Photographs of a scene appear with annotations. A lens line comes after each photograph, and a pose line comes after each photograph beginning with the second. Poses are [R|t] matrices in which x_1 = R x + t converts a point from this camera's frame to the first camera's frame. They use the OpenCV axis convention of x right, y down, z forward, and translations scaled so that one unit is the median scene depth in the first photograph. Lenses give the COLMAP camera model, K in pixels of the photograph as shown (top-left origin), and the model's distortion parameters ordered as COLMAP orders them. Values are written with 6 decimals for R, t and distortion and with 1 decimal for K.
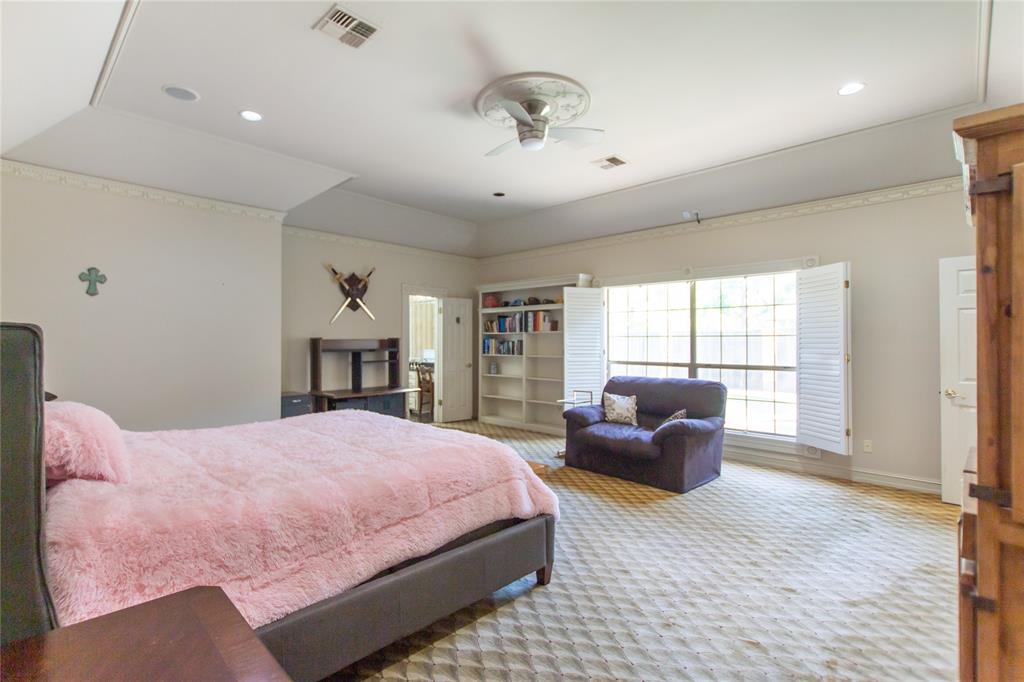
lens RADIAL K [[478.5, 0, 510.8], [0, 478.5, 339.2], [0, 0, 1]] dist [-0.000190, -0.000026]
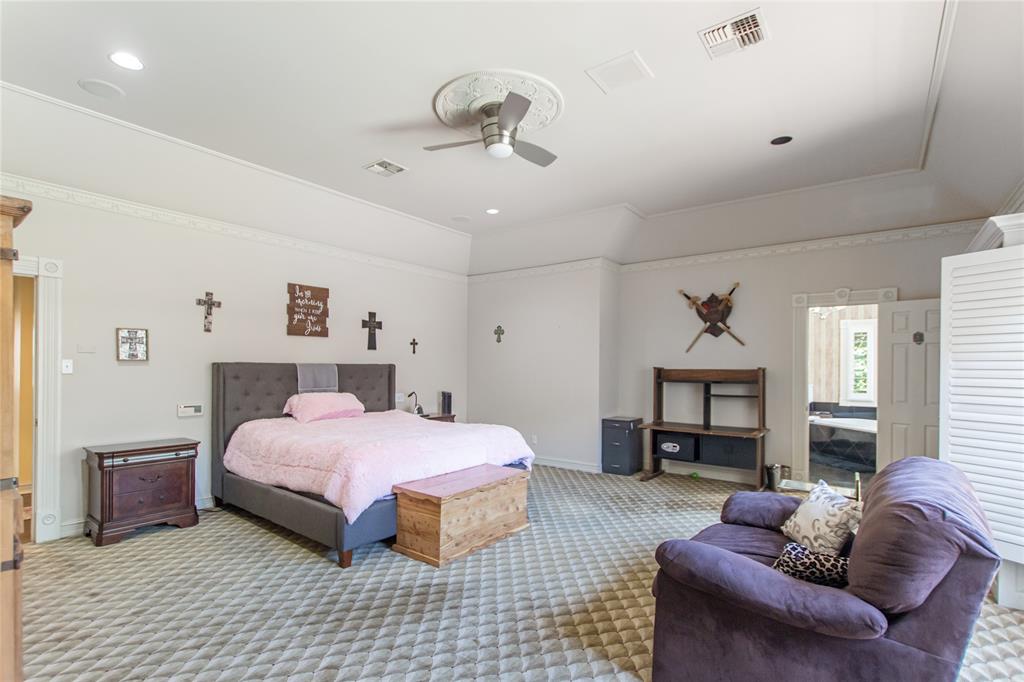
lens RADIAL K [[491.9, 0, 476.1], [0, 491.9, 366.8], [0, 0, 1]] dist [0.003506, 0.000478]
pose [[0.067826, -0.003241, -0.997692, 0.553746], [-0.005870, 0.999976, -0.003647, 0.001522], [0.997680, 0.006104, 0.067806, 0.514090]]
